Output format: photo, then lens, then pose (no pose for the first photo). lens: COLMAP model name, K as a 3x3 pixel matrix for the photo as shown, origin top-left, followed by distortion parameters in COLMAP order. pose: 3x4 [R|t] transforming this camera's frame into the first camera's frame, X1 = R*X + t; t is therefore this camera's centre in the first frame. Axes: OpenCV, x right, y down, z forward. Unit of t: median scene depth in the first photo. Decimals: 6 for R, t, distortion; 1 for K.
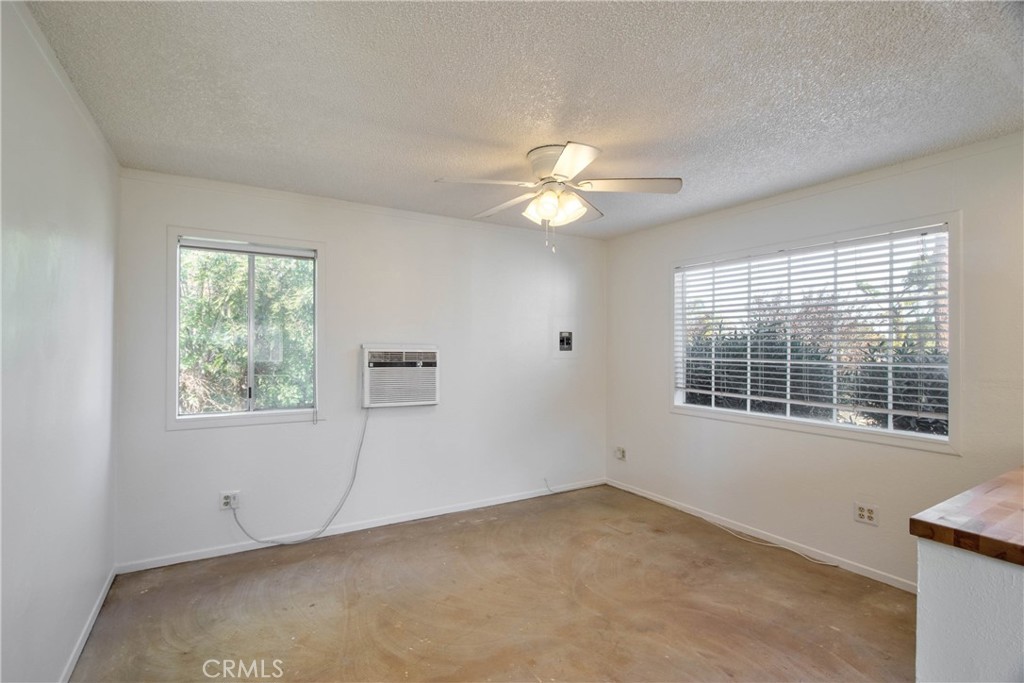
lens RADIAL K [[470.9, 0, 511.7], [0, 470.9, 344.6], [0, 0, 1]] dist [-0.019793, 0.001632]
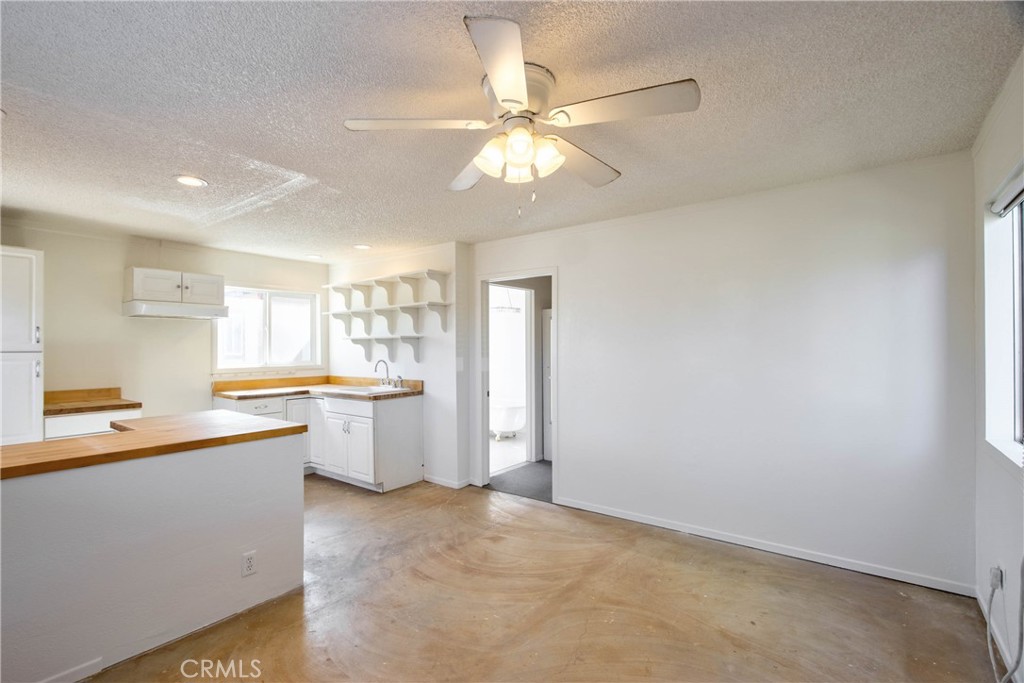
lens RADIAL K [[470.9, 0, 511.5], [0, 470.9, 344.4], [0, 0, 1]] dist [-0.019793, 0.001632]
pose [[-0.931447, 0.000502, -0.363876, 0.373904], [0.005726, 0.999895, -0.013278, 0.003400], [0.363831, -0.014451, -0.931353, 1.715422]]
